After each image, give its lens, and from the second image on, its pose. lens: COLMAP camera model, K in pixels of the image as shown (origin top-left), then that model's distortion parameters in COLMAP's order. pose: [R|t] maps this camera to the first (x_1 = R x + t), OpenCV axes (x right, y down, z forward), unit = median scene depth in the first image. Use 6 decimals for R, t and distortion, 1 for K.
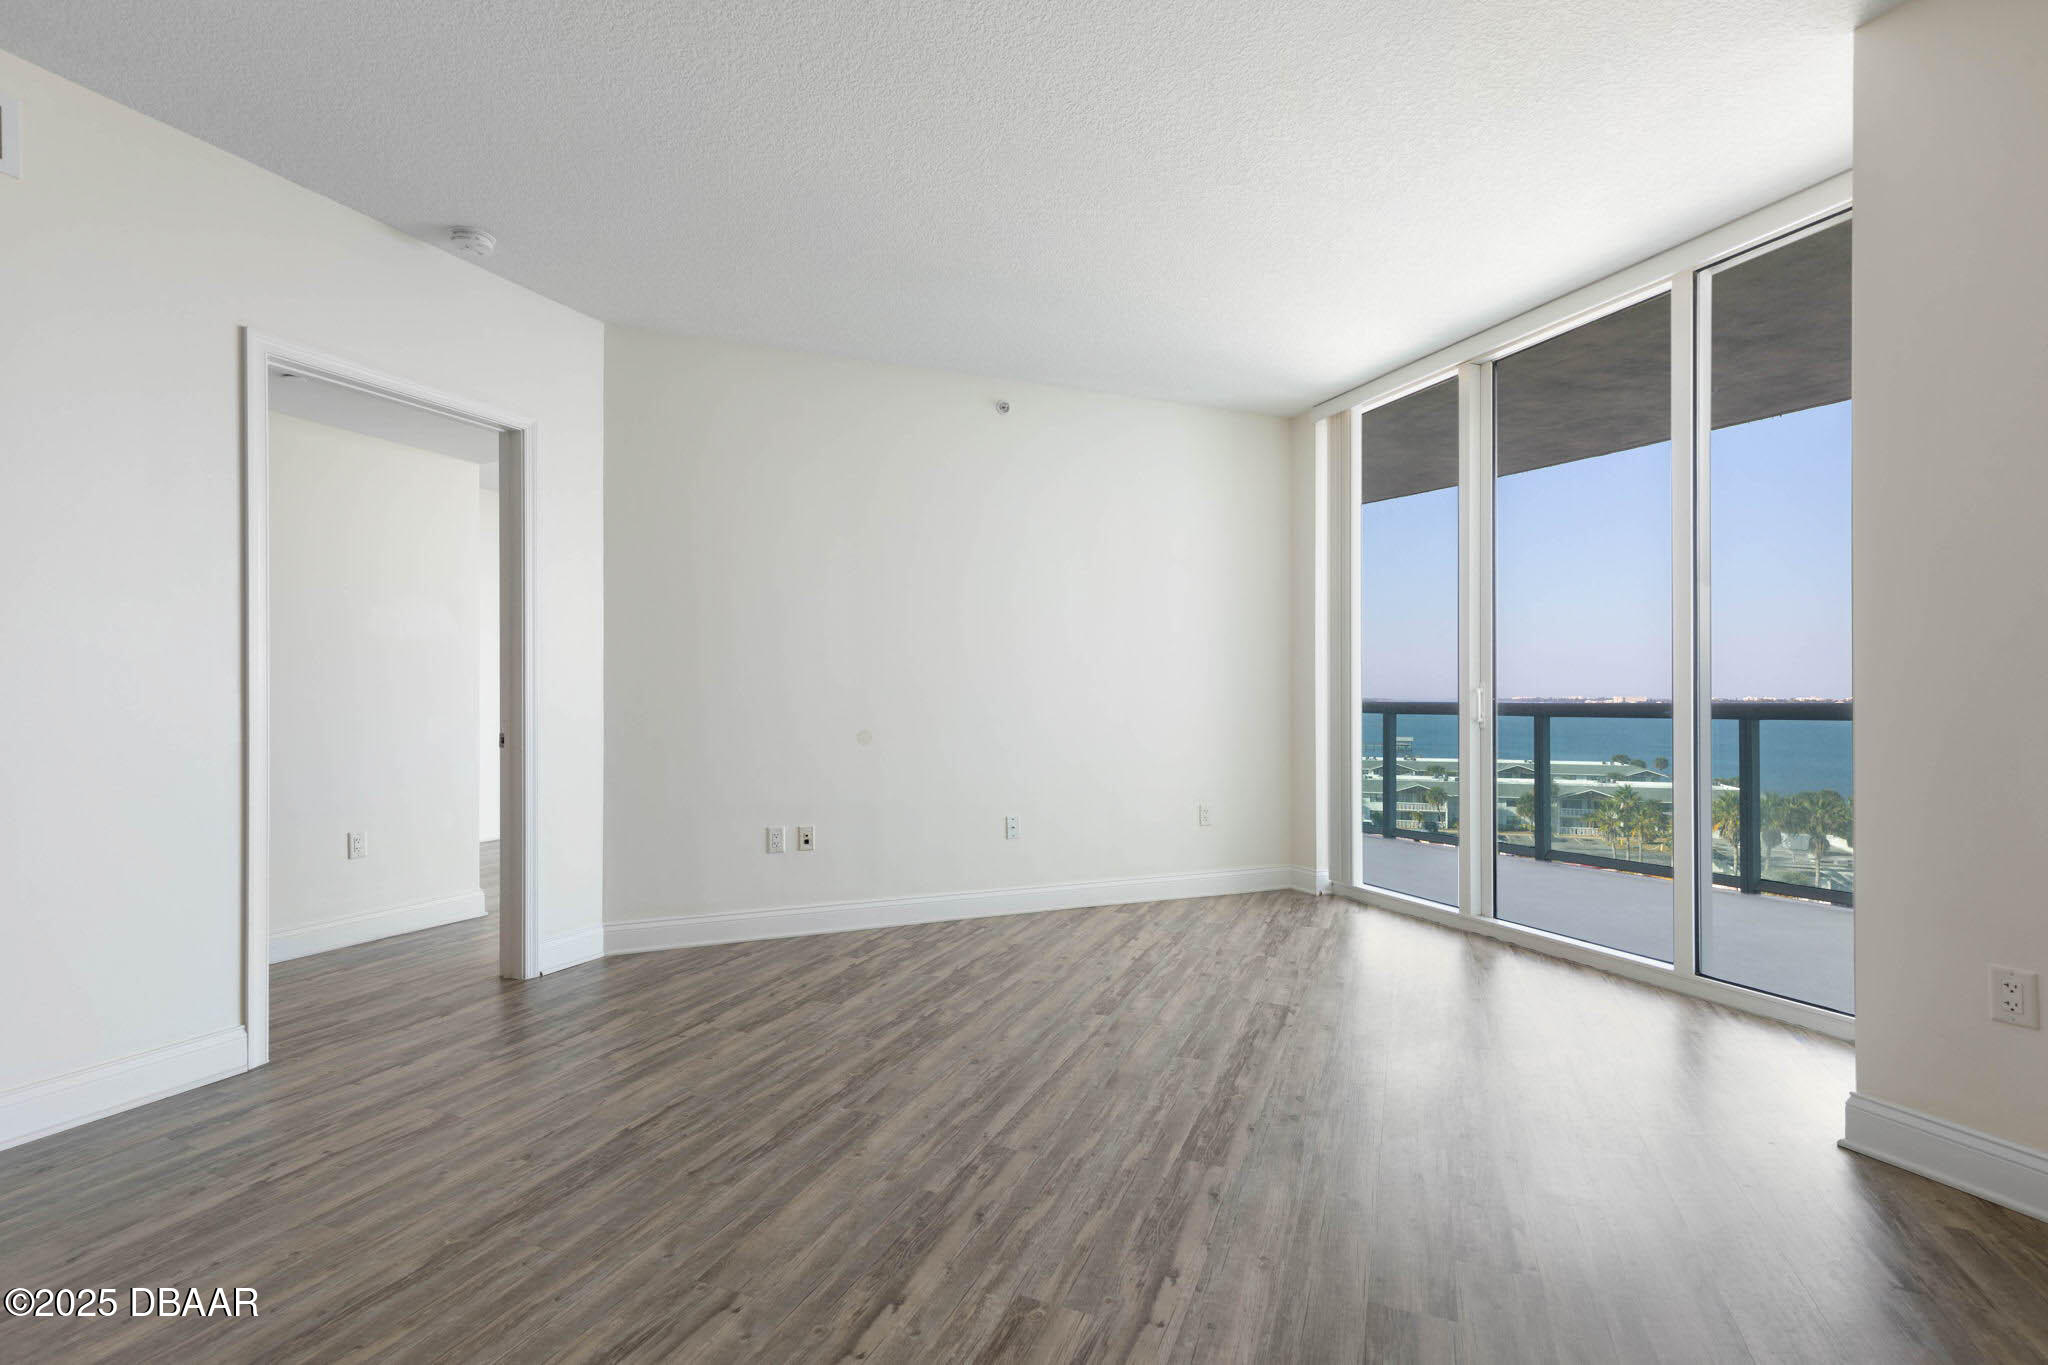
lens RADIAL K [[935.3, 0, 1026.8], [0, 935.3, 681.2], [0, 0, 1]] dist [0.013004, -0.001698]
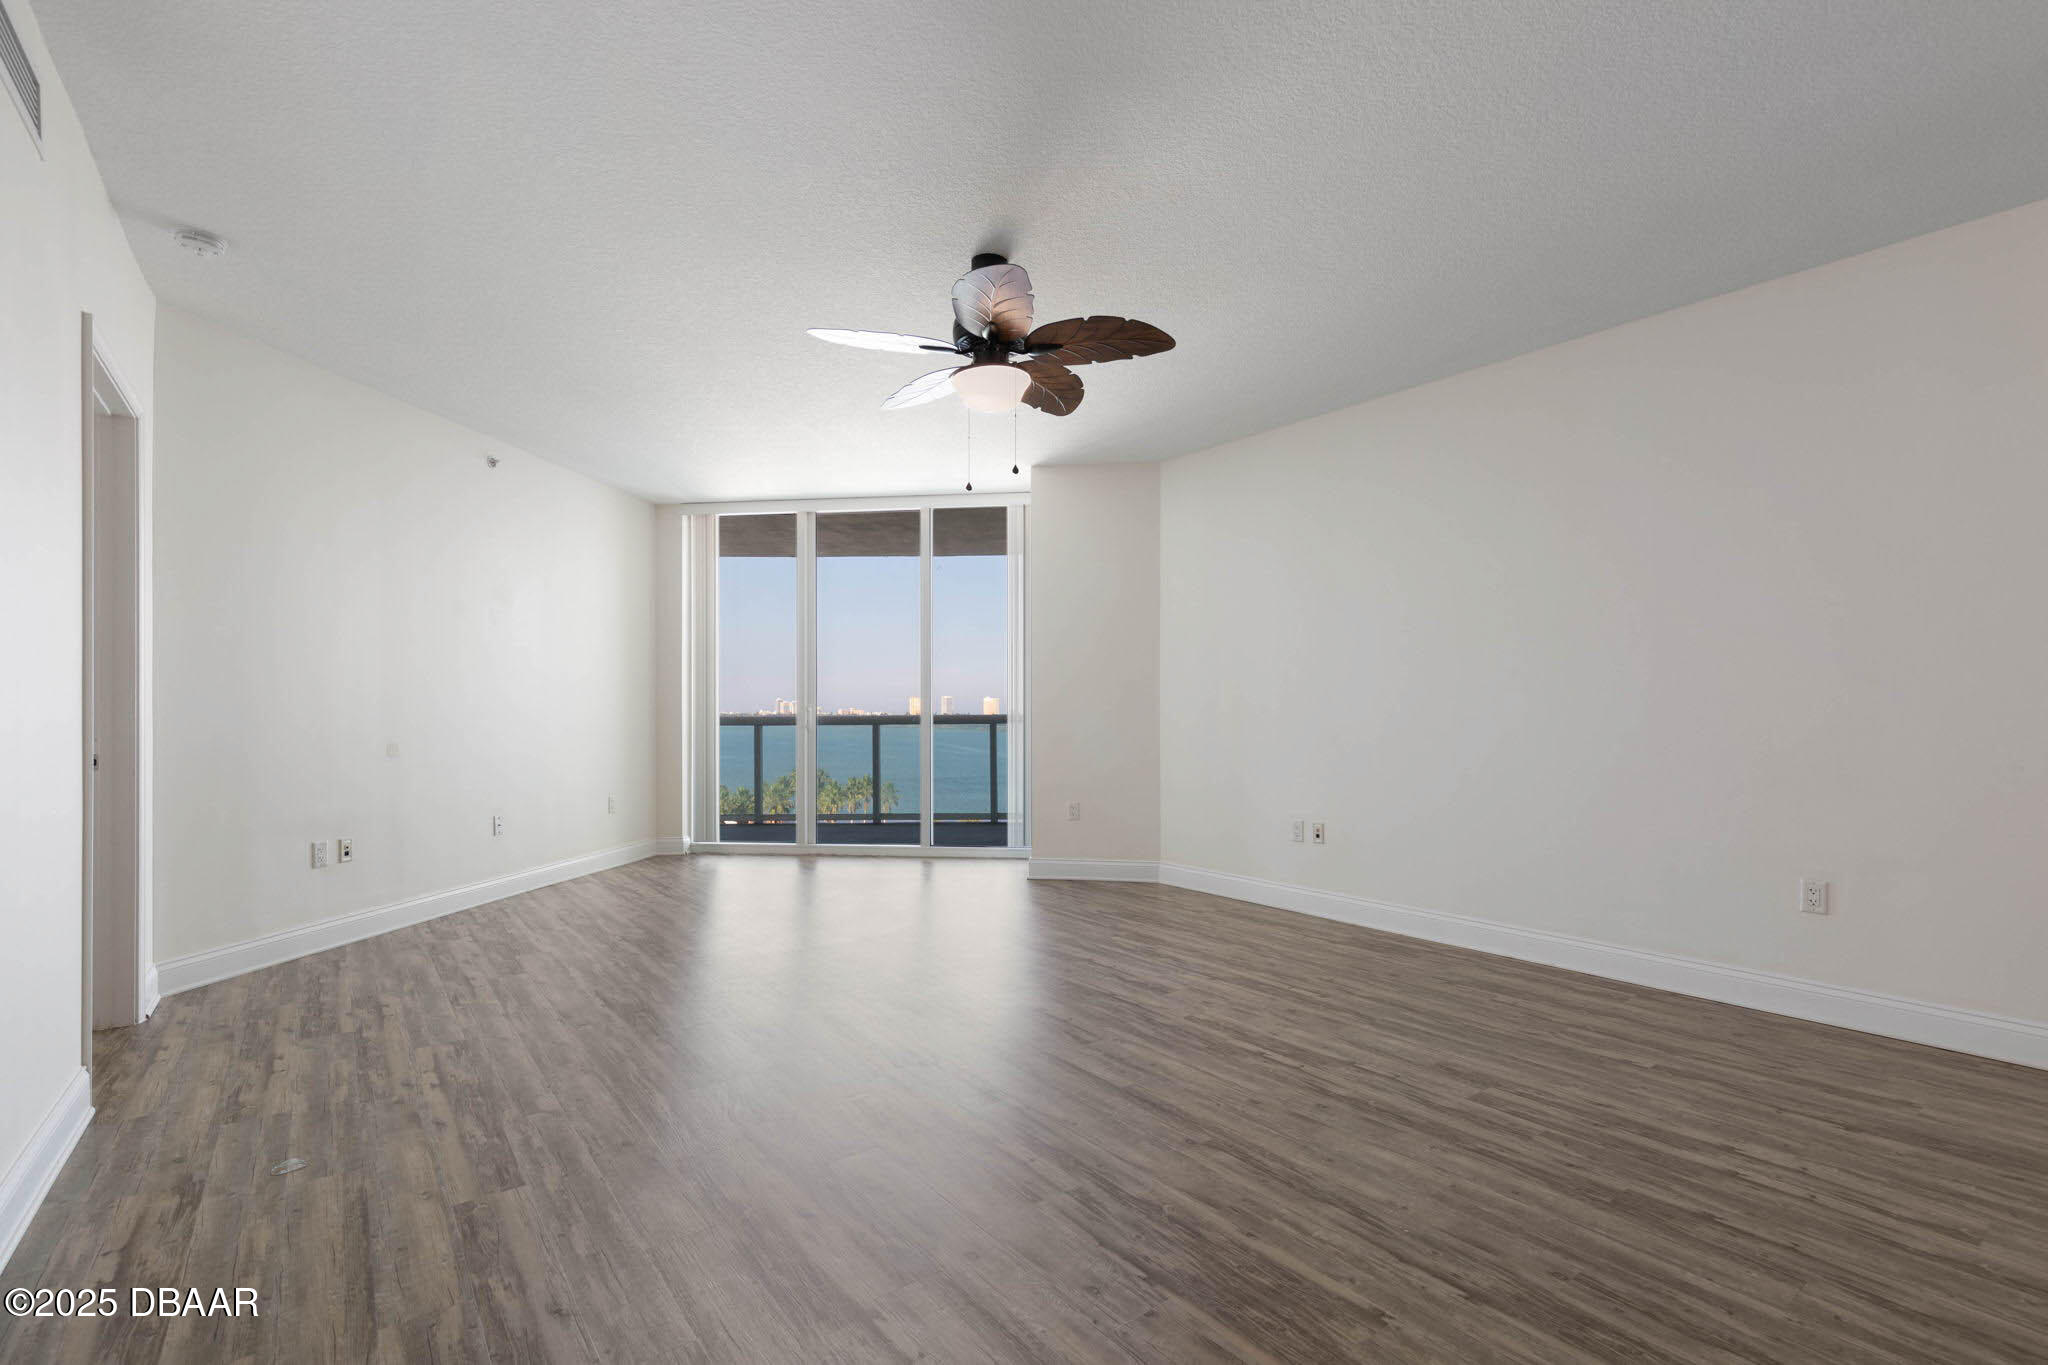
lens RADIAL K [[935.3, 0, 1024.1], [0, 935.3, 708.2], [0, 0, 1]] dist [0.013004, -0.001698]
pose [[0.505658, 0.004010, 0.862725, -1.030984], [-0.013494, 0.999904, 0.003261, -0.003329], [-0.862628, -0.013291, 0.505663, -0.234796]]
